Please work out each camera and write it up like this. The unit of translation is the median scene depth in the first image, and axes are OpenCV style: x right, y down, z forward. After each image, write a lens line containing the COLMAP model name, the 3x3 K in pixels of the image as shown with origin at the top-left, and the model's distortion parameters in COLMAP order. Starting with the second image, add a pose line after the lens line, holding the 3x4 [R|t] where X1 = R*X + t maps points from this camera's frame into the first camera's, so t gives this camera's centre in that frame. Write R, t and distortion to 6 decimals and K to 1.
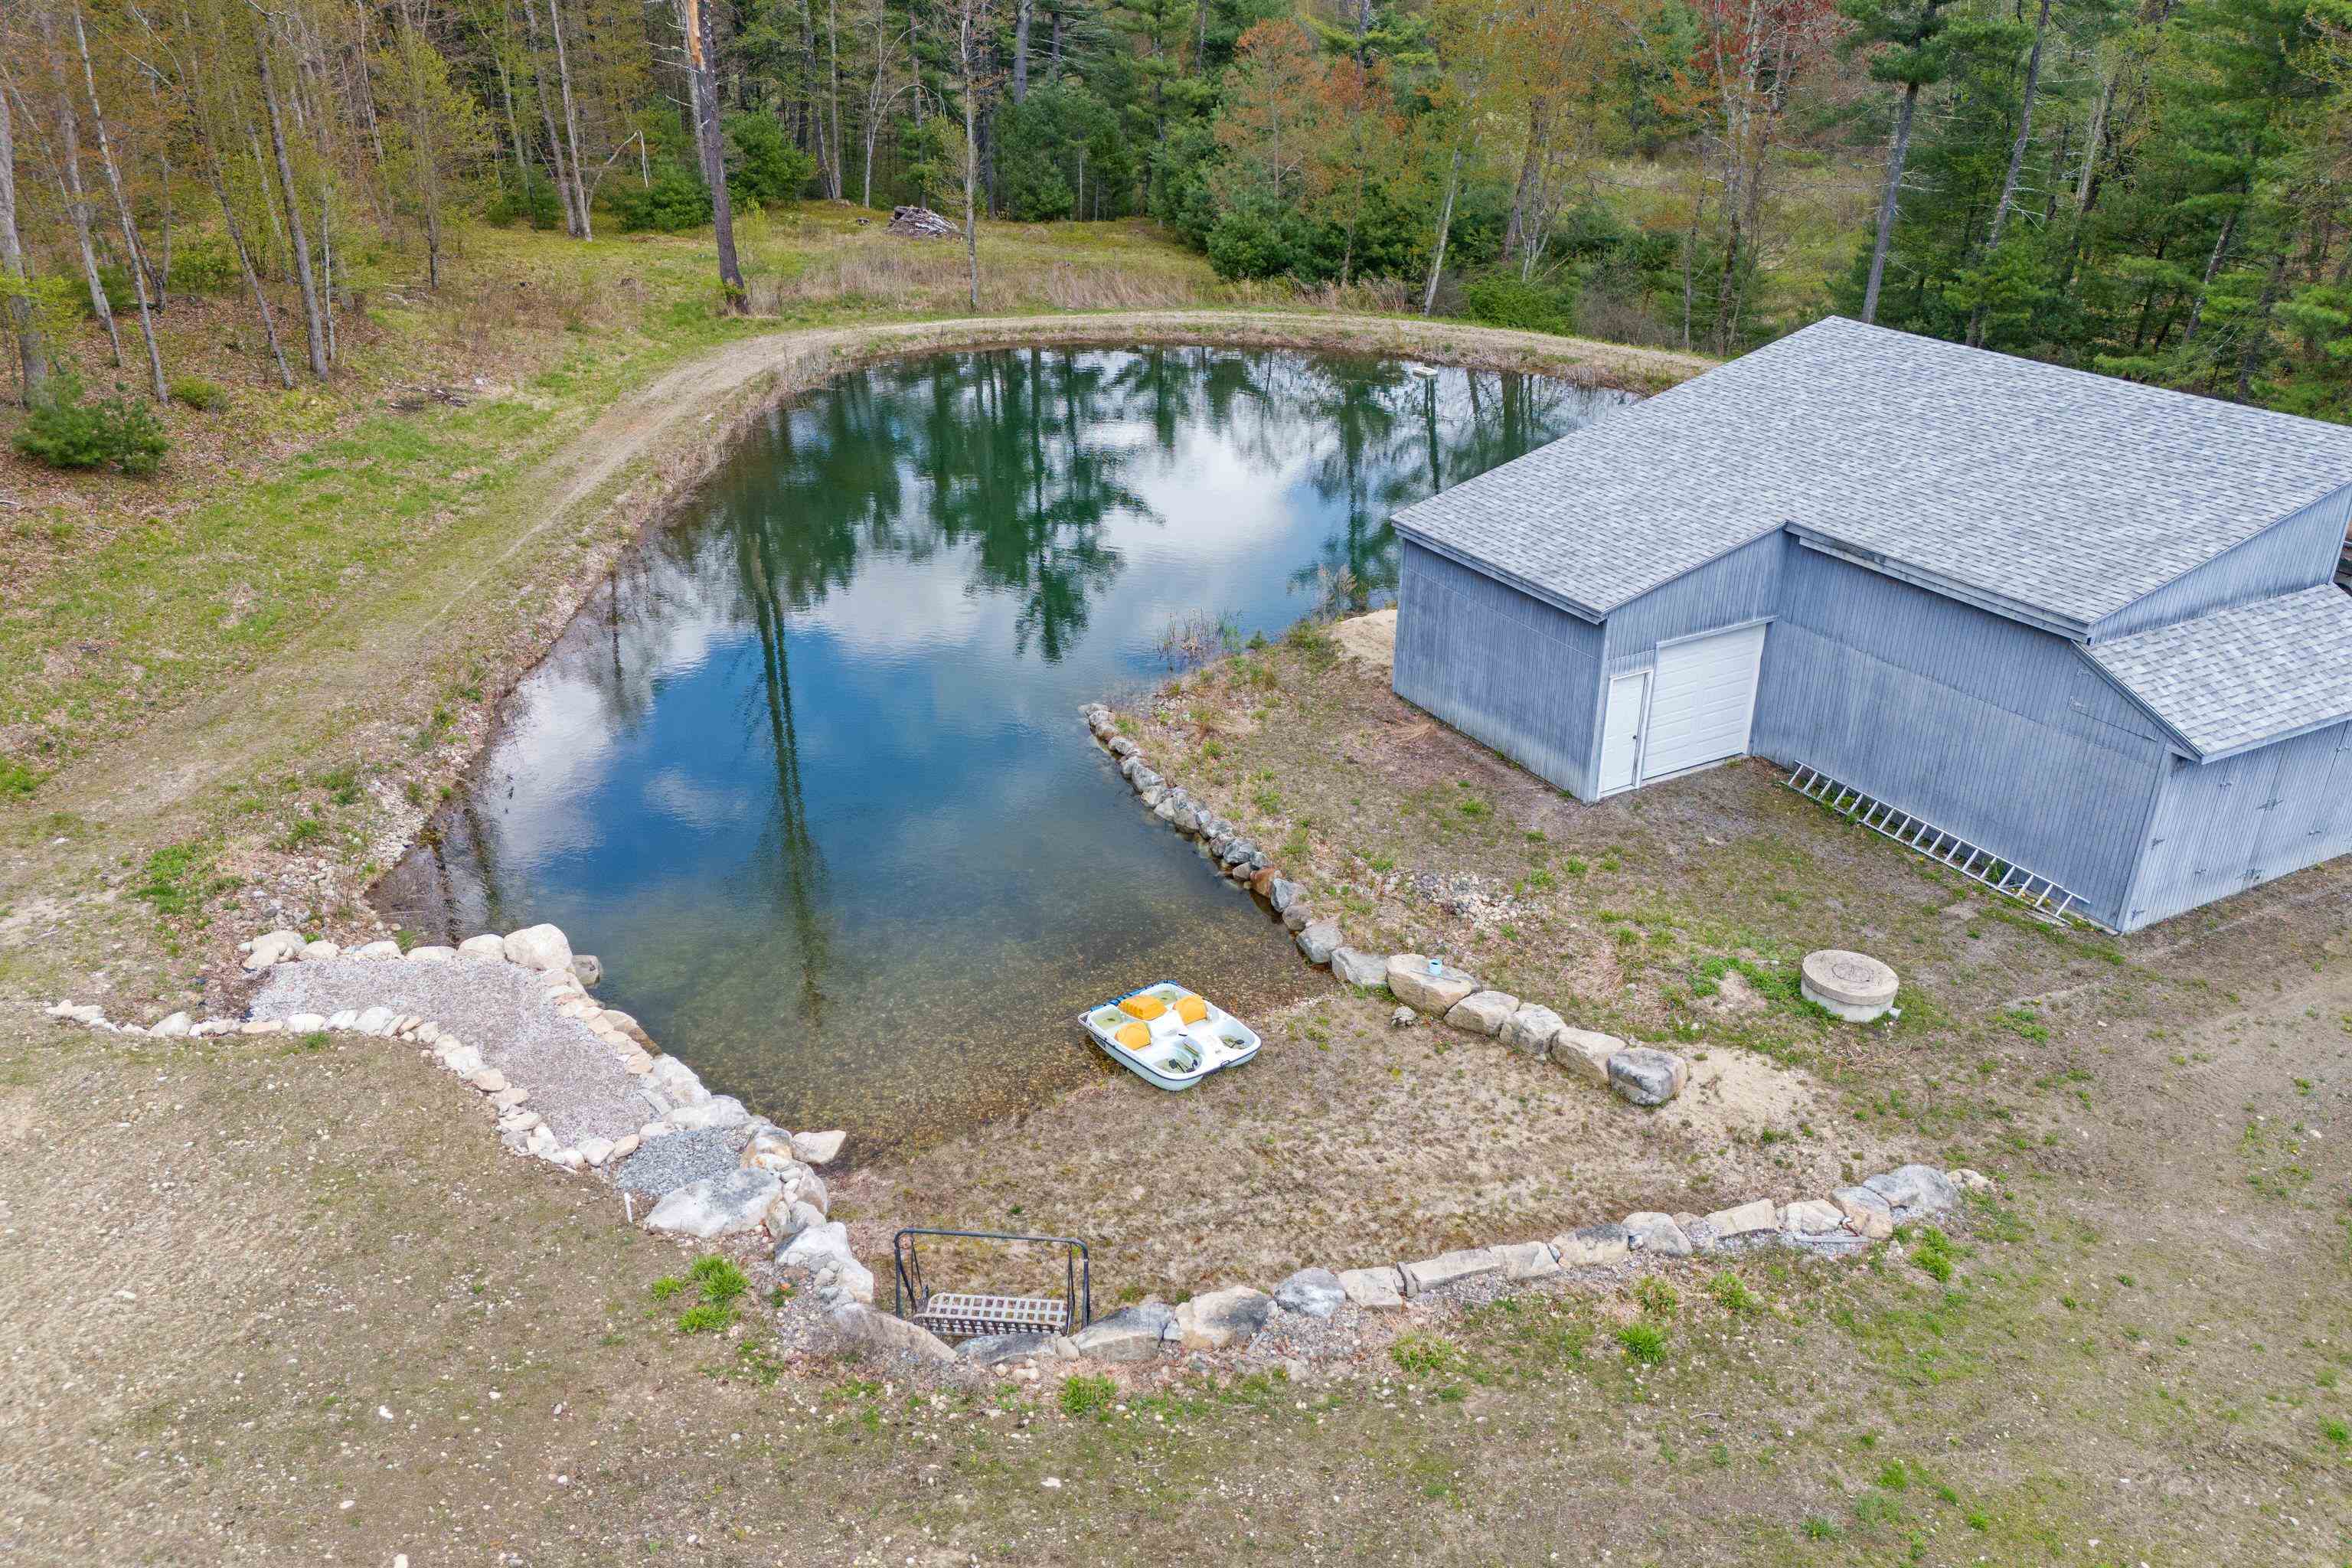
lens RADIAL K [[1692.8, 0, 1175.1], [0, 1692.8, 759.1], [0, 0, 1]] dist [0.081787, -0.077307]
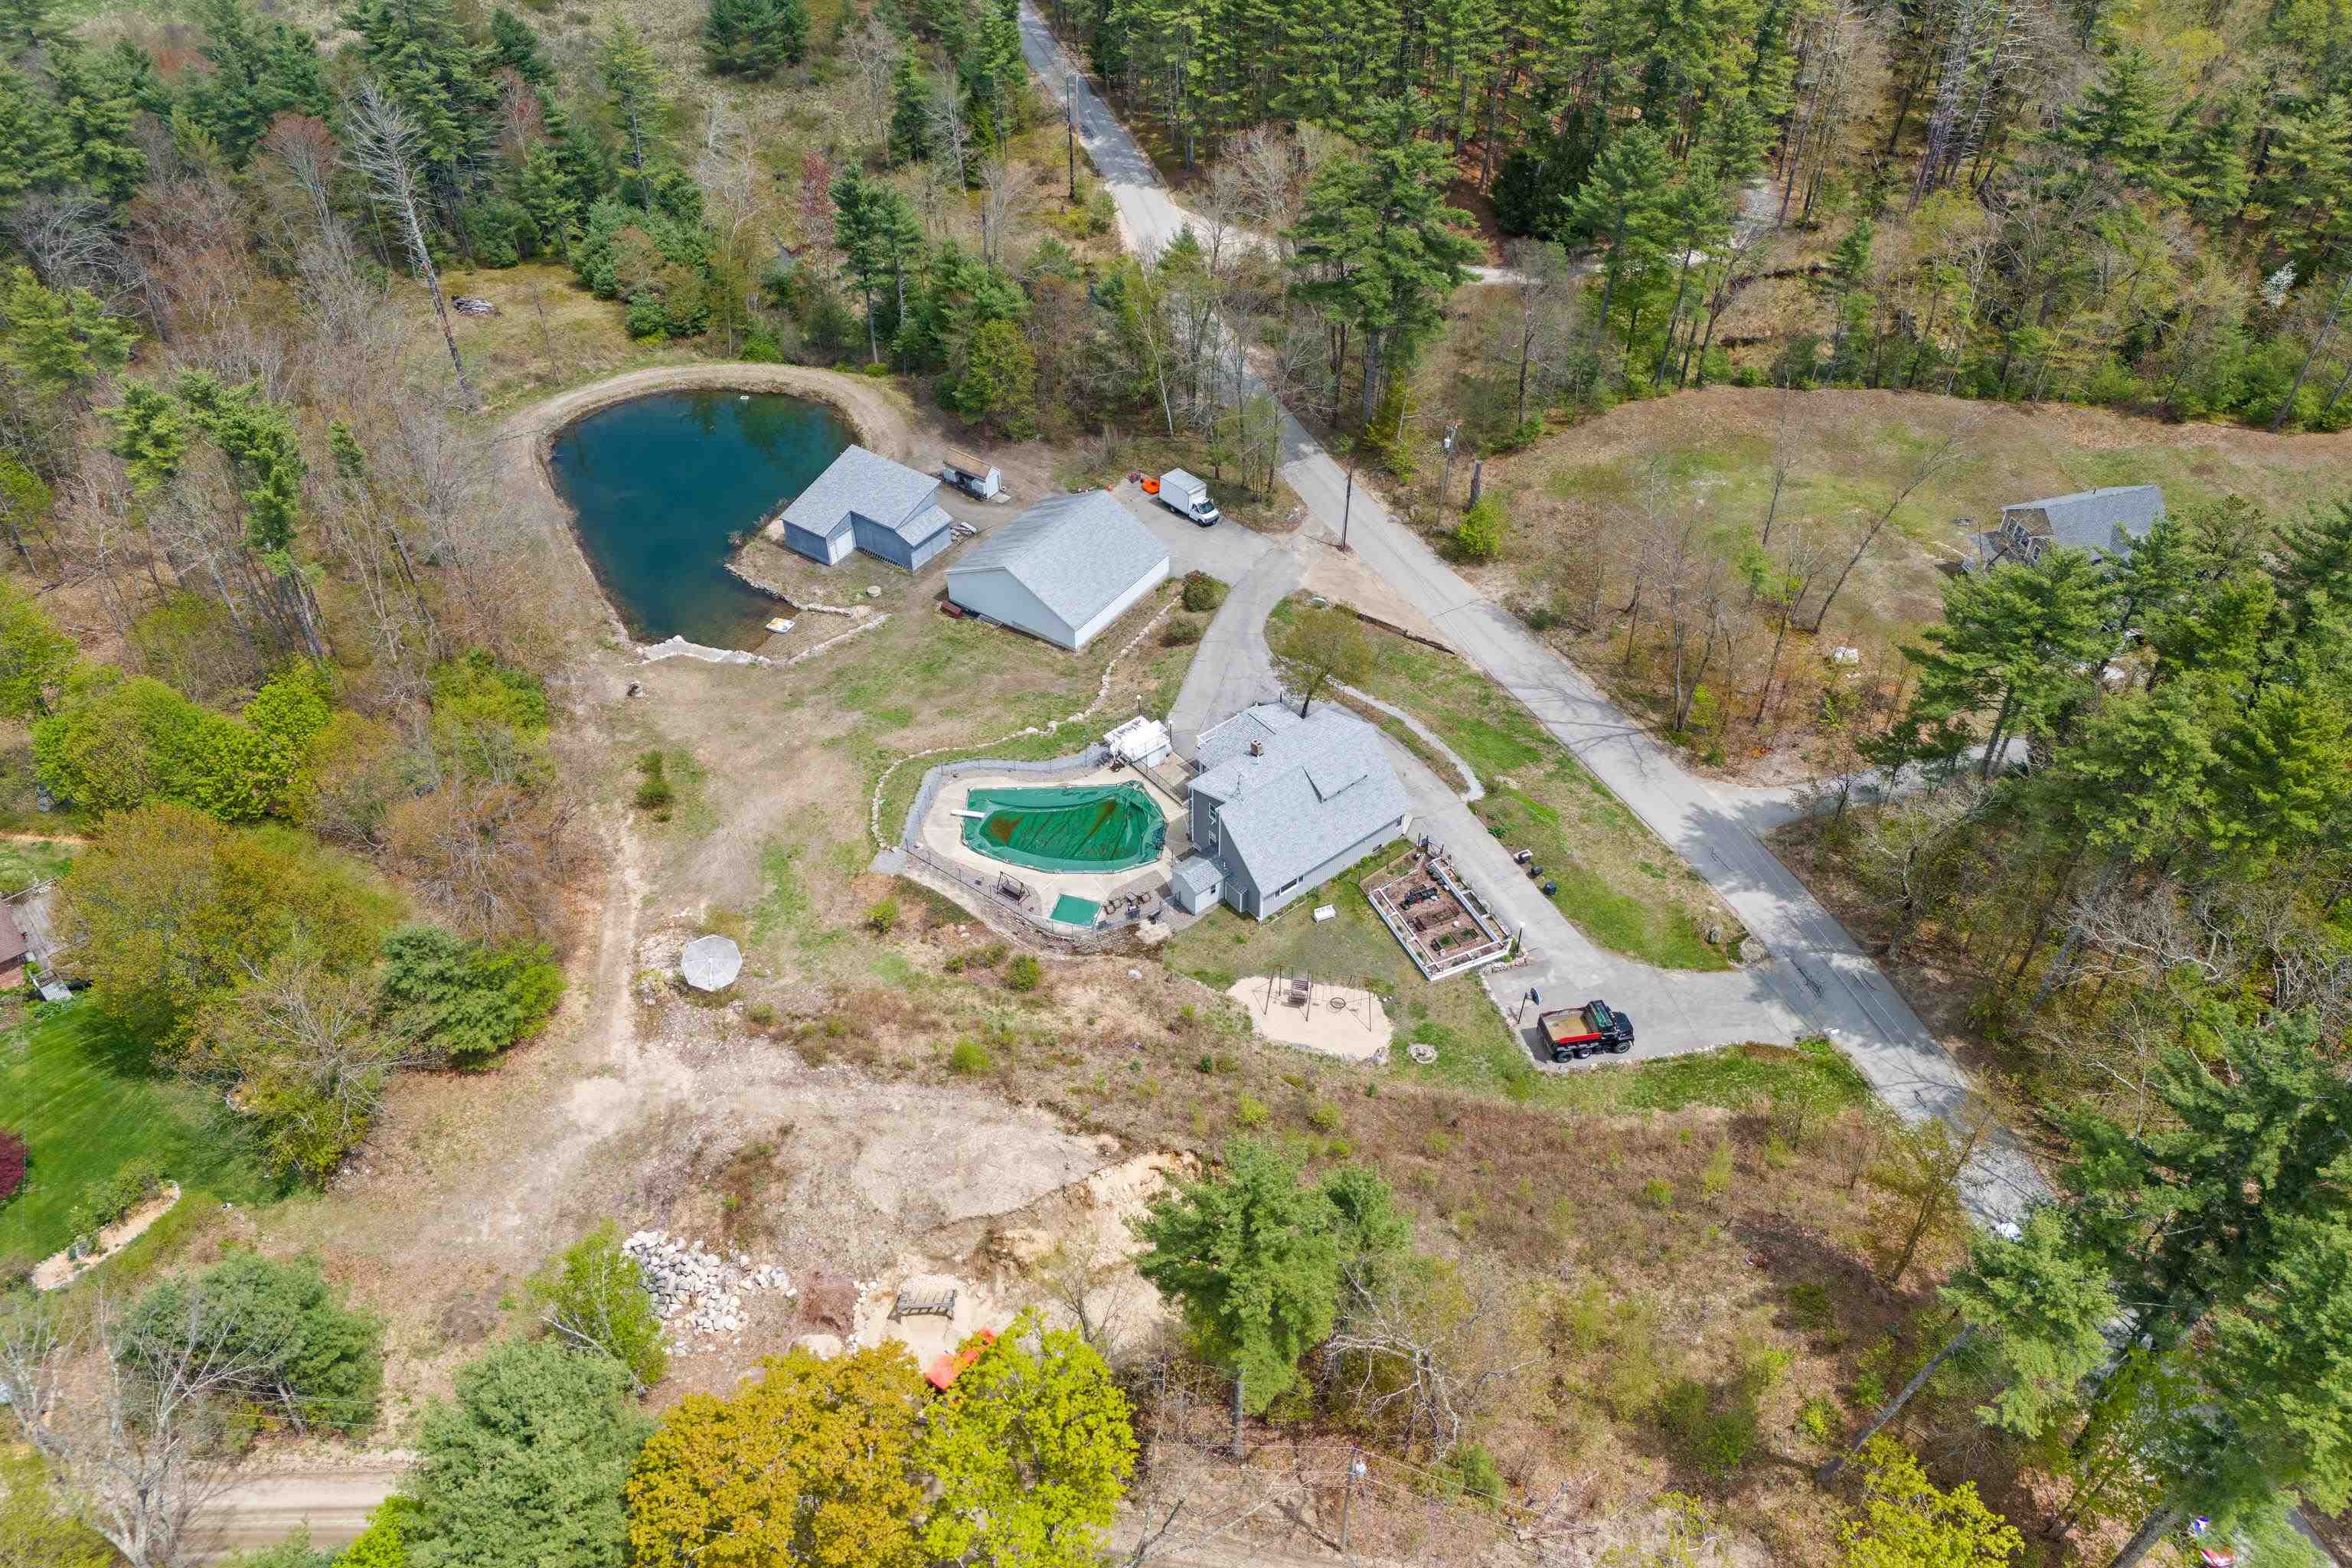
lens RADIAL K [[1692.8, 0, 1175.1], [0, 1692.8, 759.1], [0, 0, 1]] dist [0.081787, -0.077307]
pose [[0.887542, -0.301301, 0.348550, -1.094545], [0.187701, 0.927359, 0.323688, -1.202460], [-0.420759, -0.221864, 0.879624, -5.557888]]
